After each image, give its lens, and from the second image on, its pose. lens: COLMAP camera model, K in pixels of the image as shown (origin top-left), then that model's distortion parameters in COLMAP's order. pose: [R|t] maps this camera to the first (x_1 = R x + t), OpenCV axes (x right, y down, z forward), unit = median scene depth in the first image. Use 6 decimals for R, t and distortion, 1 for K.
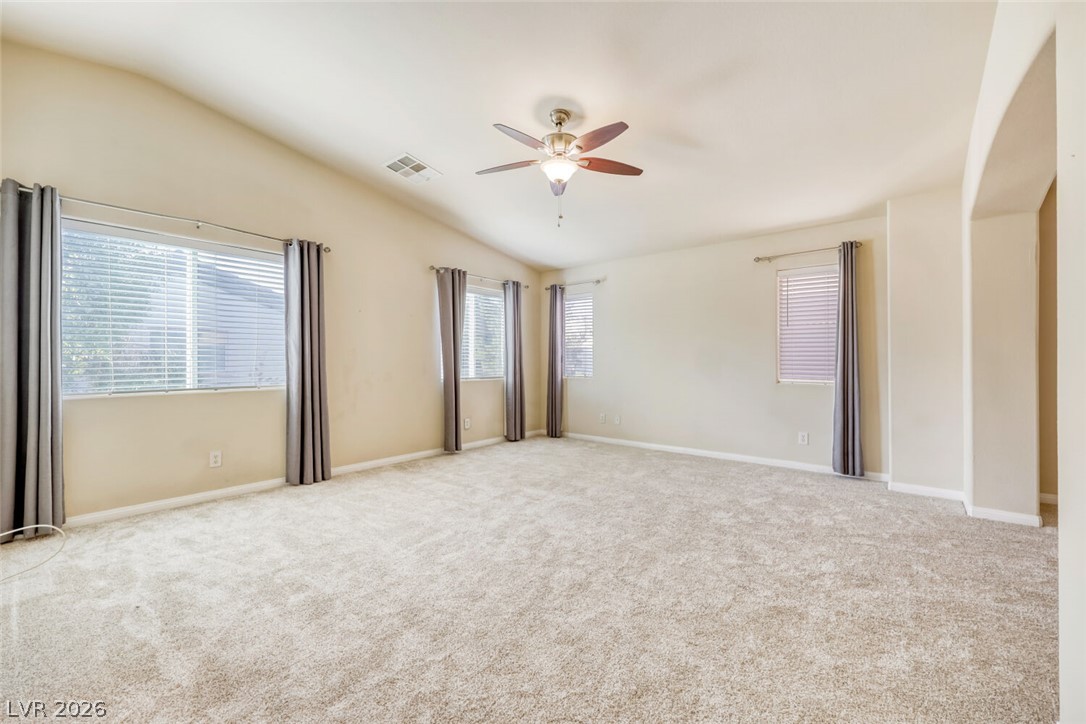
lens RADIAL K [[441.2, 0, 543.0], [0, 441.2, 362.0], [0, 0, 1]] dist [0.000705, 0.000063]
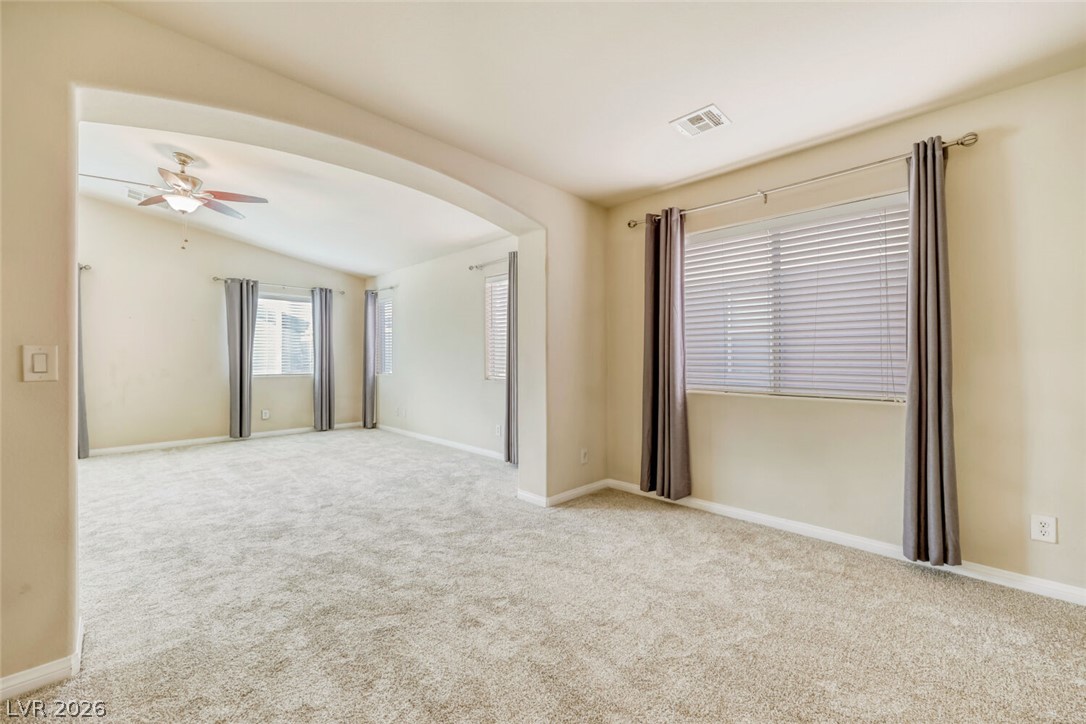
lens RADIAL K [[447.4, 0, 536.3], [0, 447.4, 358.6], [0, 0, 1]] dist [0.017259, -0.000095]
pose [[0.994241, 0.001167, -0.107156, 0.665392], [-0.001248, 0.999999, -0.000688, -0.004522], [0.107156, 0.000818, 0.994242, -0.080712]]
